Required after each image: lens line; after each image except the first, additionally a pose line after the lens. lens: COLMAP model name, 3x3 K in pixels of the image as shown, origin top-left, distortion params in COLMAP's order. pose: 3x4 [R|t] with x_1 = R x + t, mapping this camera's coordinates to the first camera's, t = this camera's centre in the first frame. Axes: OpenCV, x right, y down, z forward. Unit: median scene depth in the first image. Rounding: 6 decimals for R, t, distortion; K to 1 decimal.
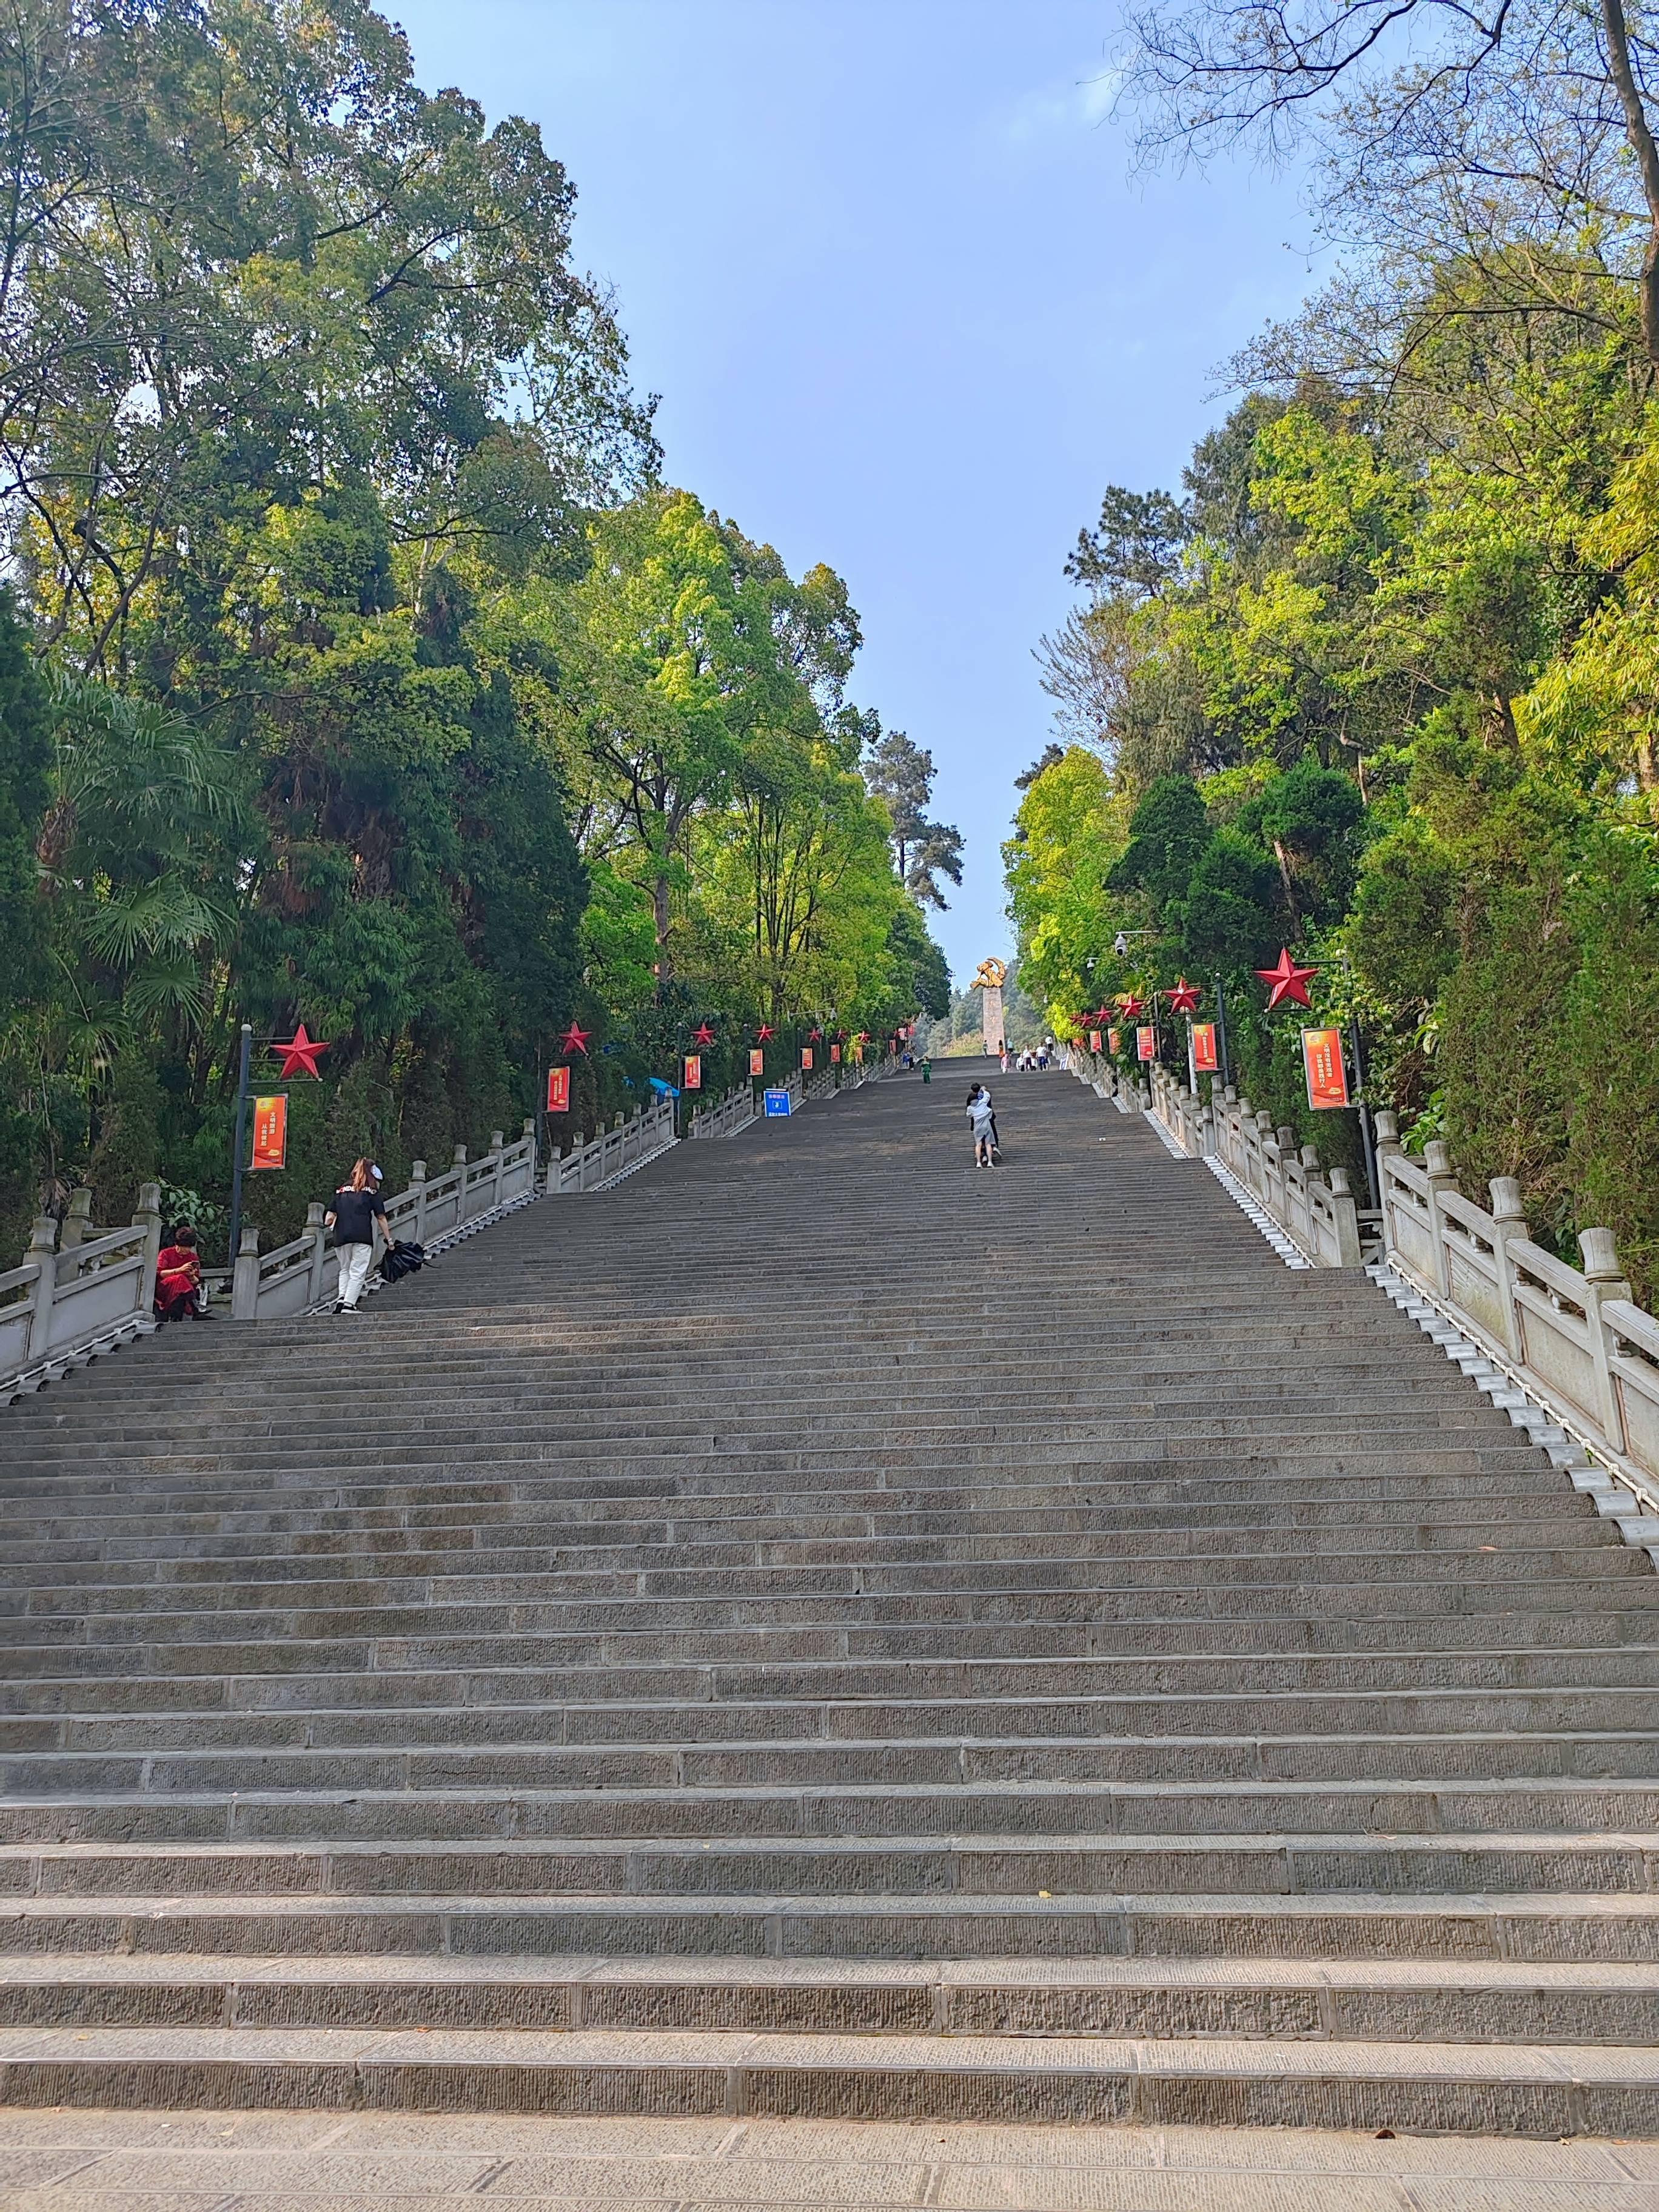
lens RADIAL K [[1625.6, 0, 829.5], [0, 1625.6, 1106.0], [0, 0, 1]] dist [0.131990, -0.258816]
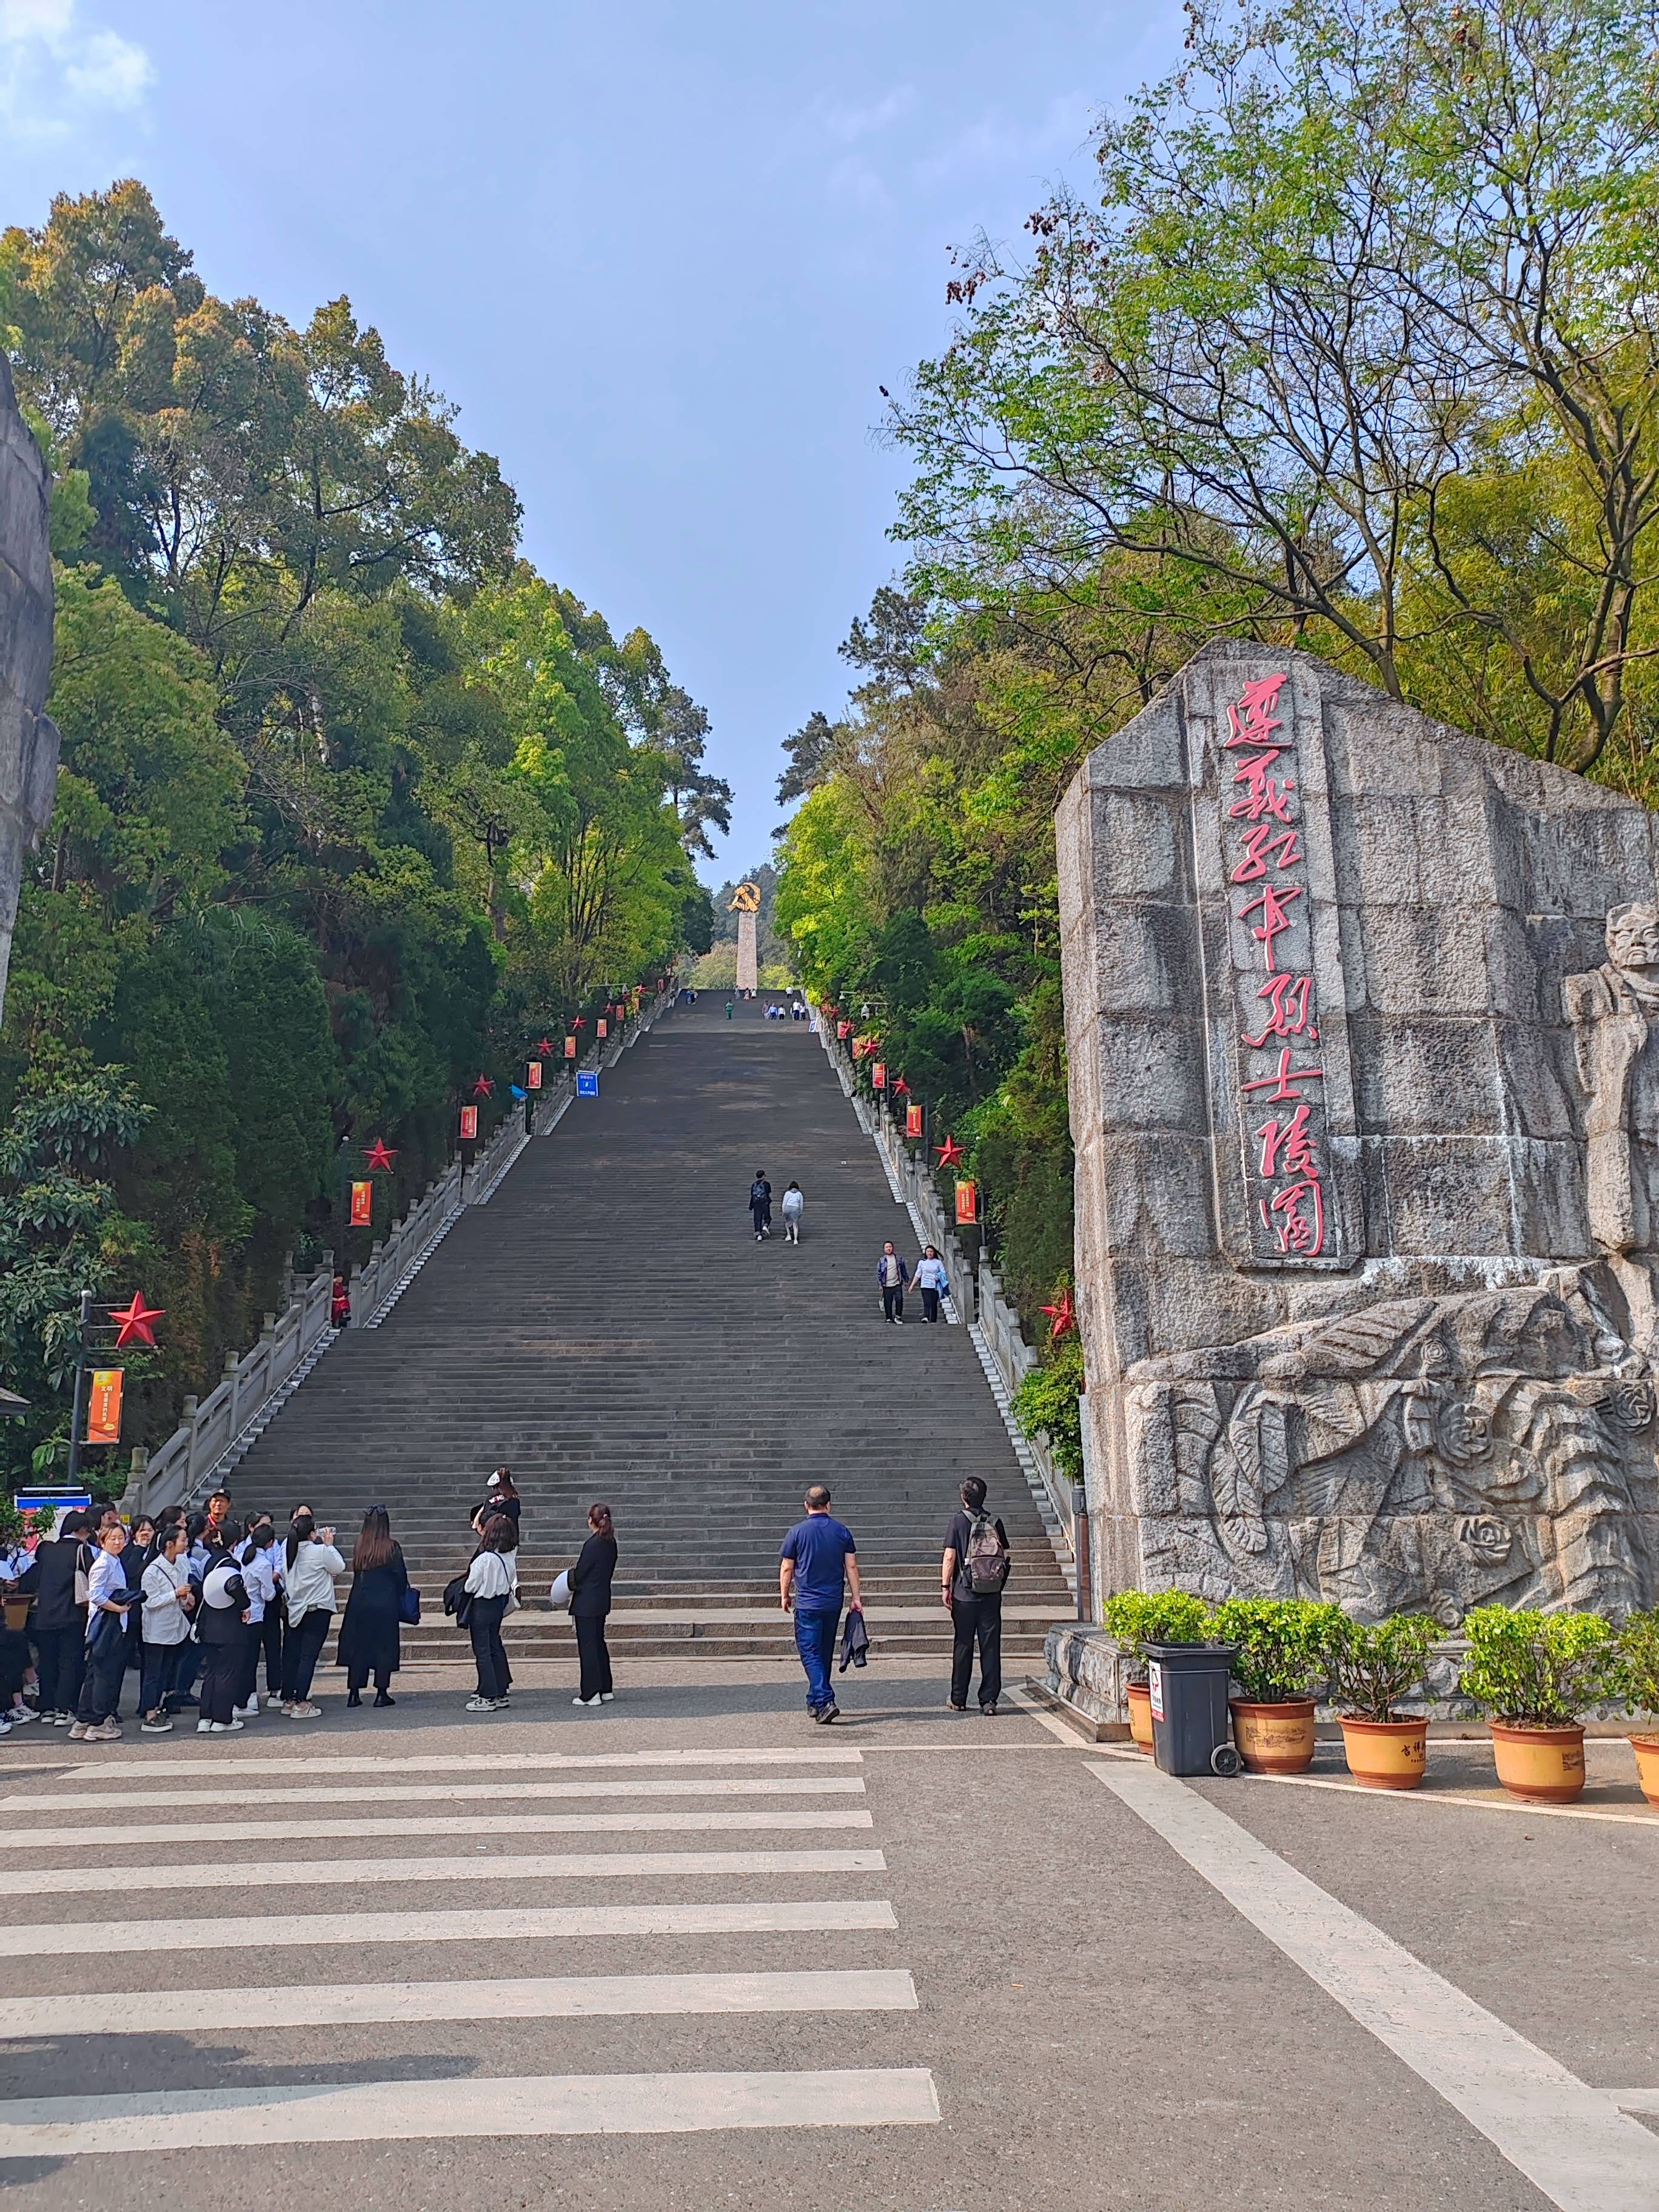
lens RADIAL K [[1625.6, 0, 829.5], [0, 1625.6, 1106.0], [0, 0, 1]] dist [0.131990, -0.258816]
pose [[0.985539, 0.050546, 0.161733, -0.076817], [-0.062060, 0.995825, 0.066947, -0.121098], [-0.157674, -0.076016, 0.984561, -0.390092]]
